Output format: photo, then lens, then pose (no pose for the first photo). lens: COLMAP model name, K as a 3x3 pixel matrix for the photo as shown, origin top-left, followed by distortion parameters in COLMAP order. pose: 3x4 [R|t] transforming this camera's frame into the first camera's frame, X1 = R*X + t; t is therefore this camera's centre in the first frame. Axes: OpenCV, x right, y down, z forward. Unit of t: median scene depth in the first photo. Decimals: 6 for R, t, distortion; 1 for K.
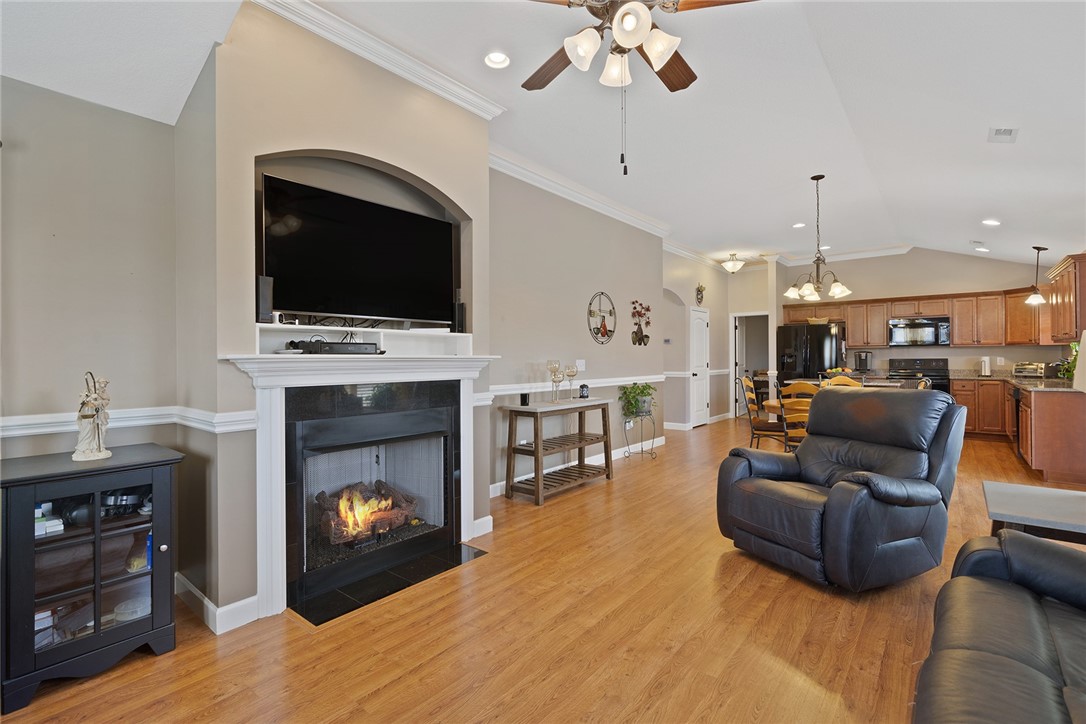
lens RADIAL K [[481.7, 0, 543.0], [0, 481.7, 362.0], [0, 0, 1]] dist [0.000891, 0.000209]
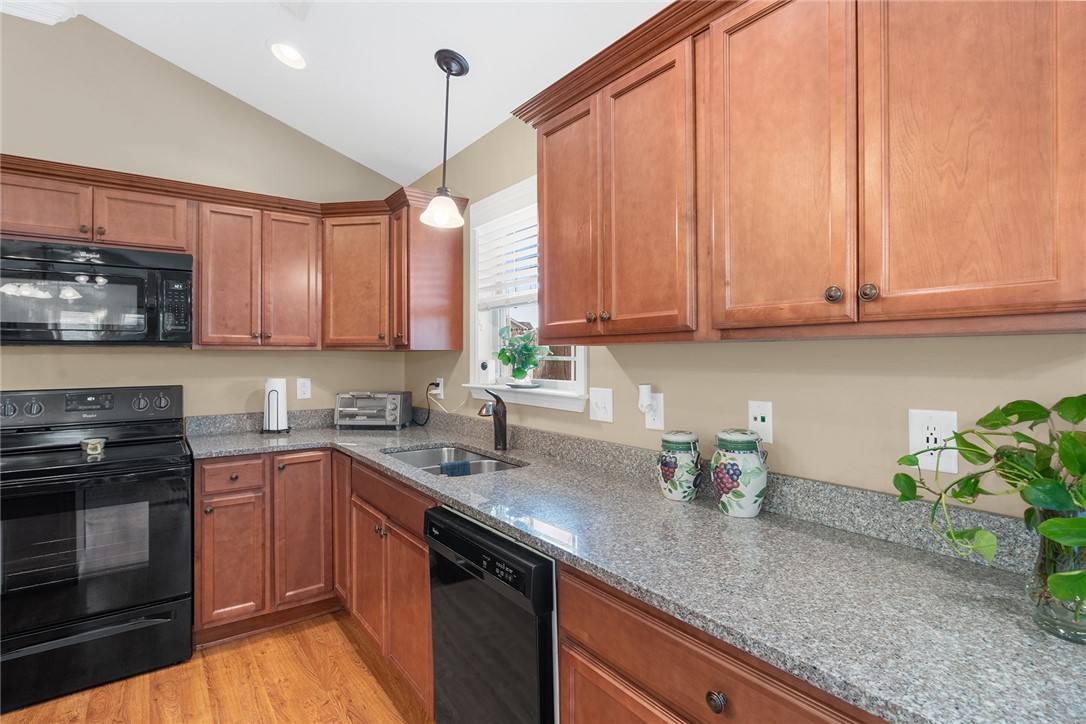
lens RADIAL K [[550.3, 0, 543.6], [0, 550.3, 350.9], [0, 0, 1]] dist [0.001254, 0.000205]
pose [[0.259552, 0.017043, 0.965579, 0.595470], [0.007749, 0.999775, -0.019729, -0.023737], [-0.965698, 0.012603, 0.259361, 0.733623]]
